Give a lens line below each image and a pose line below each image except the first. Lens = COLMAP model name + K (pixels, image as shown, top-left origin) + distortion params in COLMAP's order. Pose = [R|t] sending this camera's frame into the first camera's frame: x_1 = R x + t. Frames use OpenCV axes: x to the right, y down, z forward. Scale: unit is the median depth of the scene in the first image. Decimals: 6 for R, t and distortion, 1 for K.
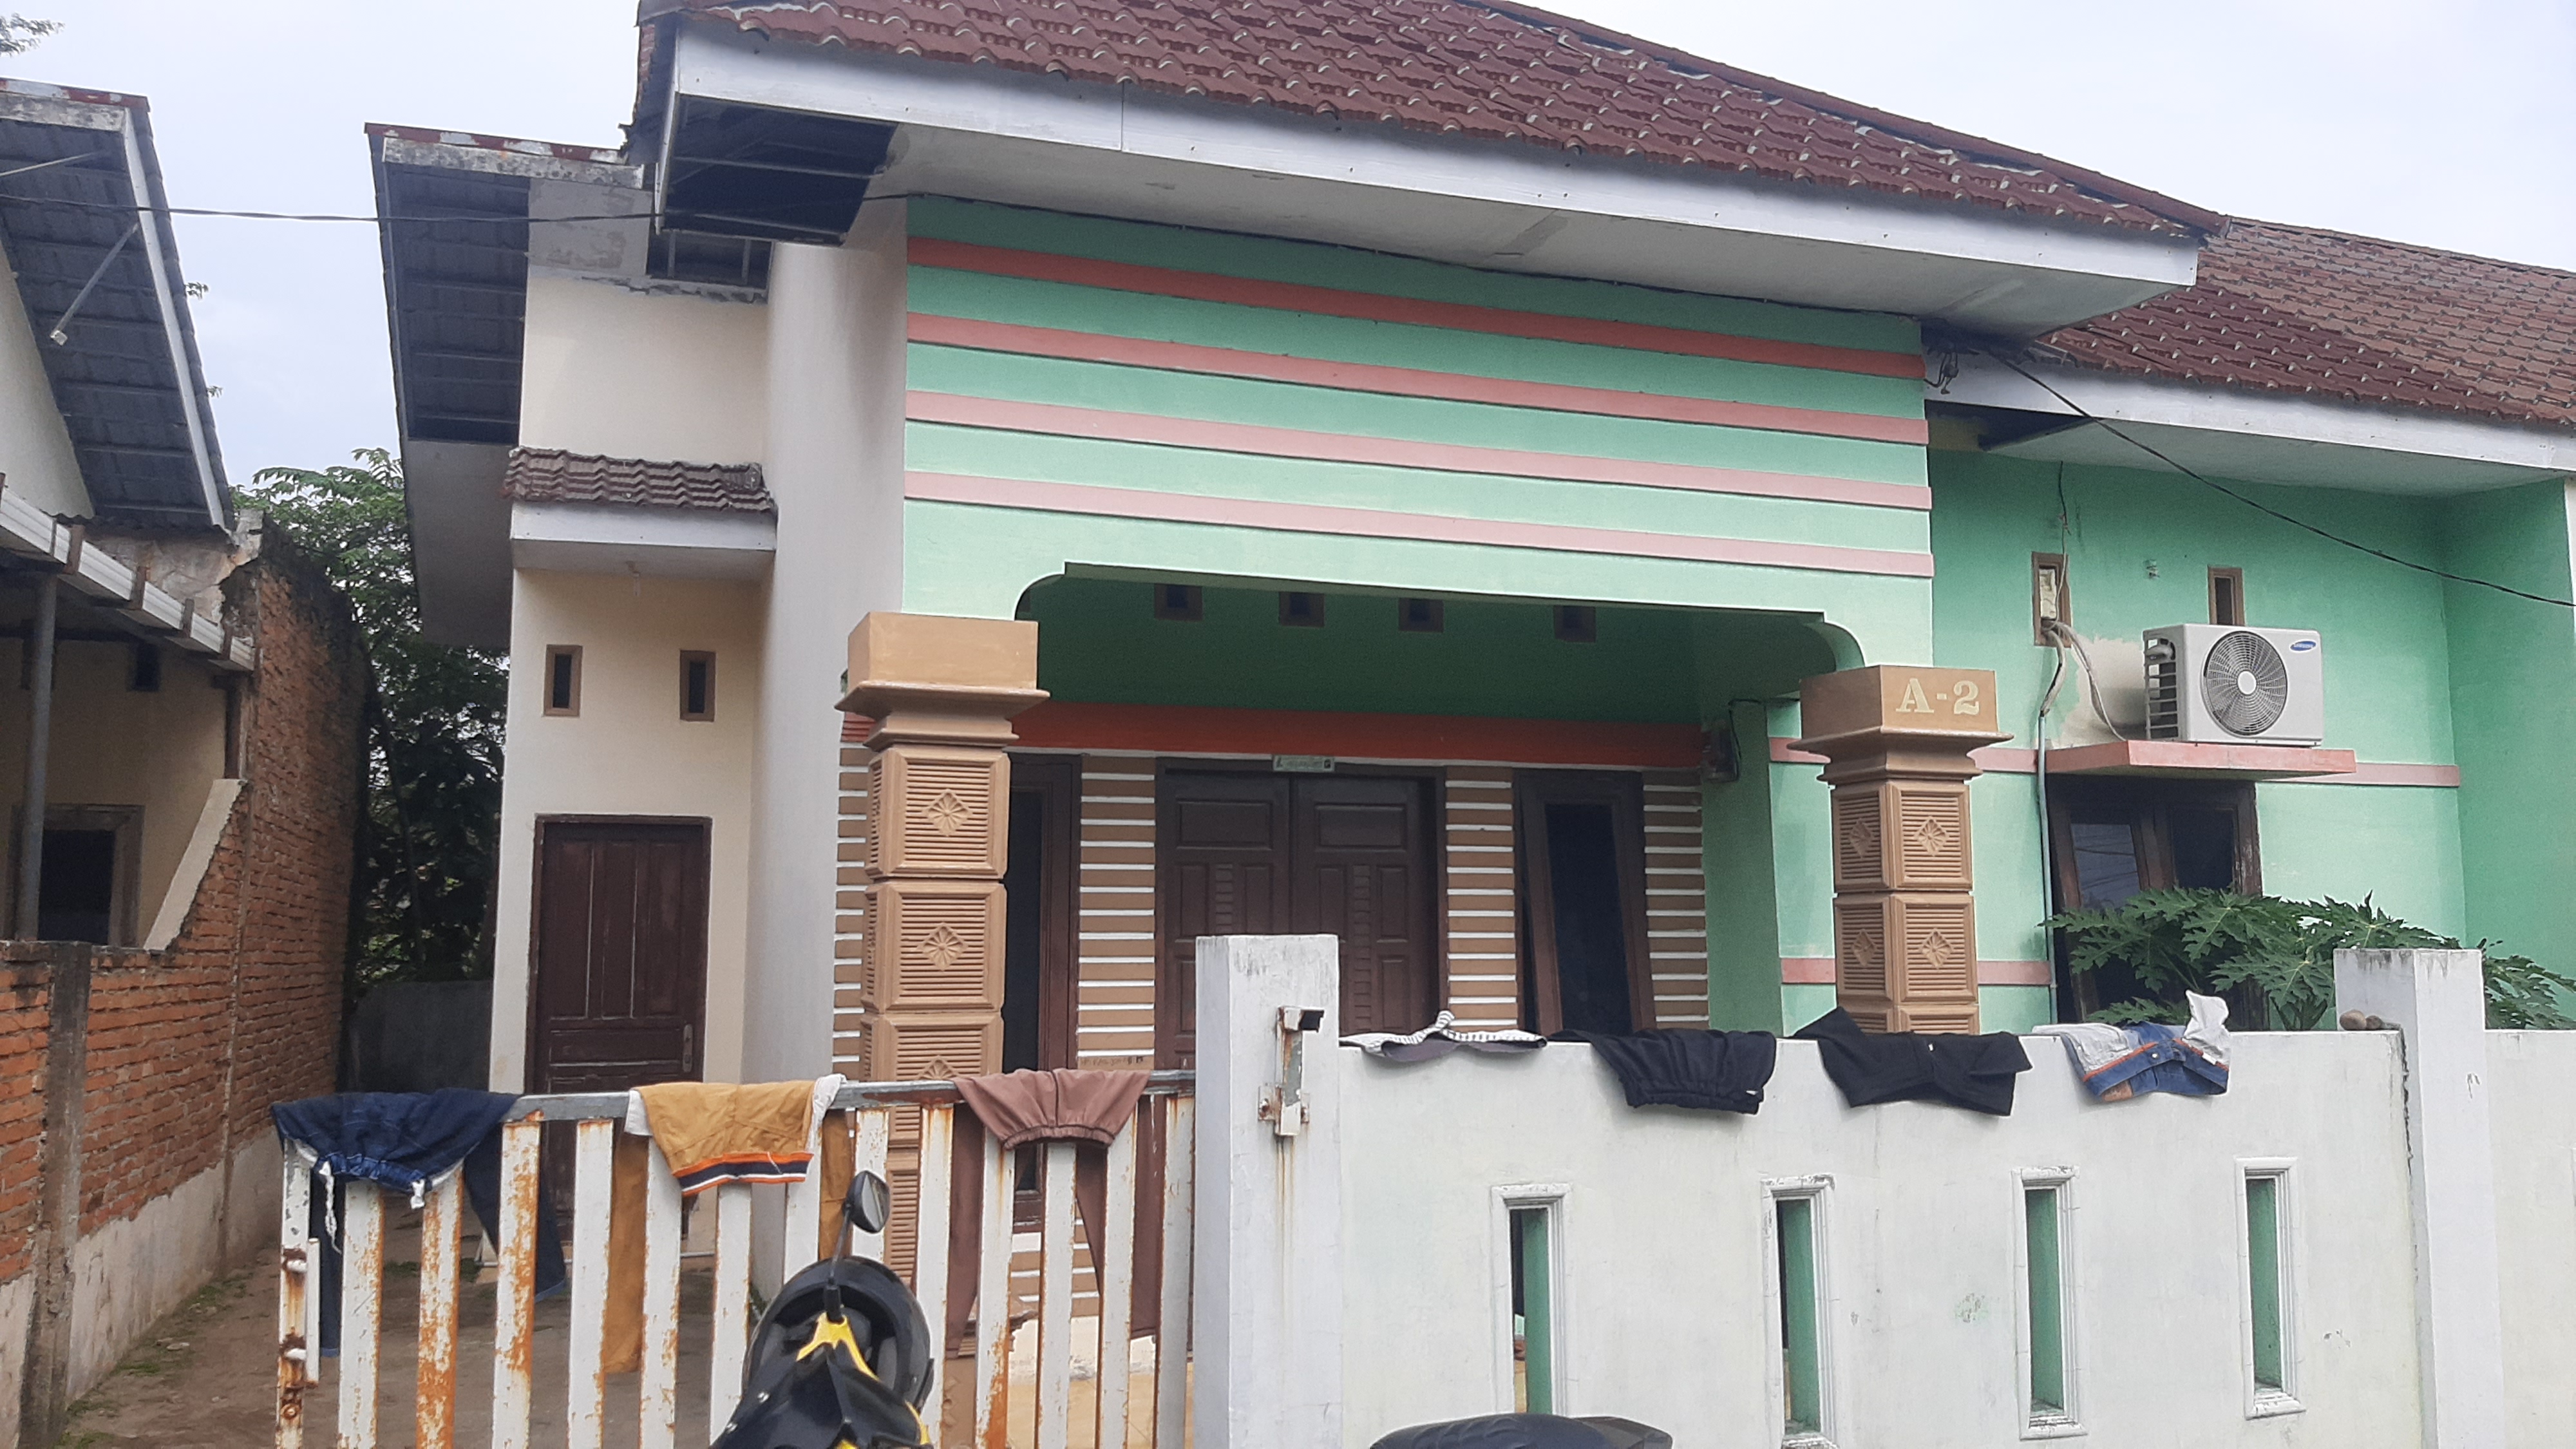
lens RADIAL K [[1940.7, 0, 1288.0], [0, 1940.7, 724.5], [0, 0, 1]] dist [0.077553, -0.121919]
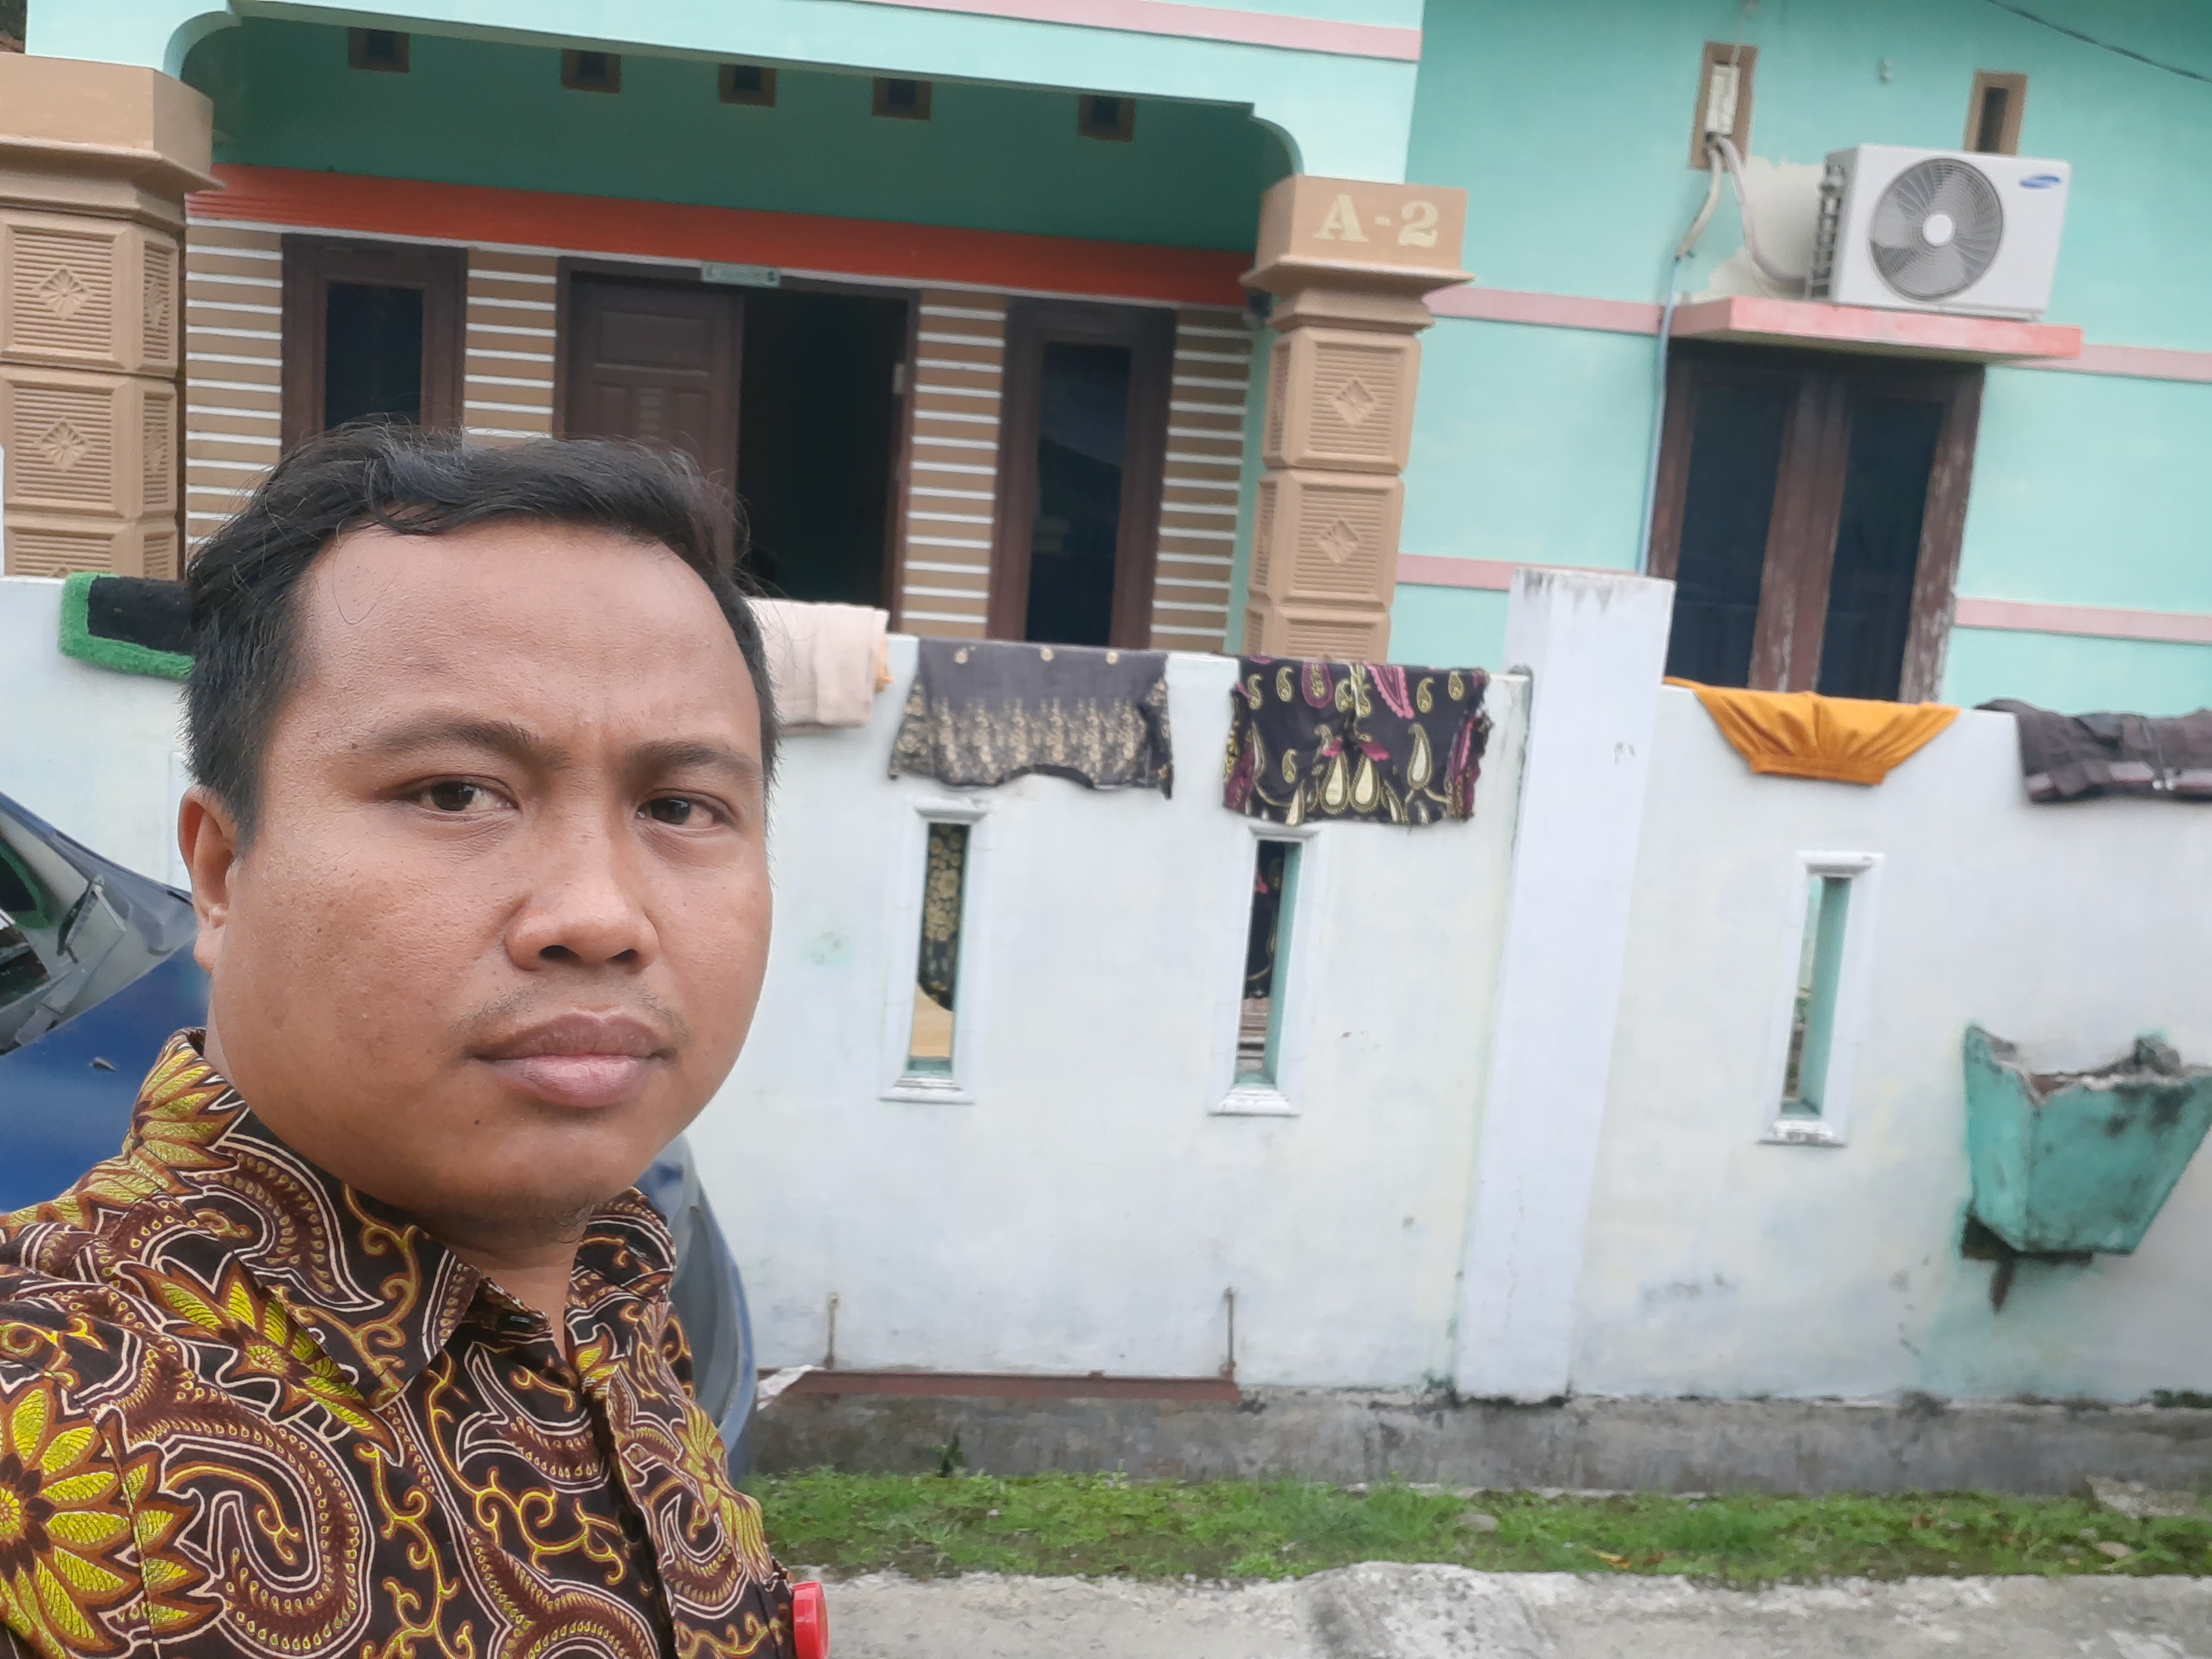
lens RADIAL K [[2061.3, 0, 1039.0], [0, 2061.3, 822.2], [0, 0, 1]] dist [0.023557, -0.015204]
pose [[0.973743, 0.105897, -0.201519, 0.343893], [-0.049393, 0.962410, 0.267073, 0.002981], [0.222226, -0.250106, 0.942371, 0.113779]]
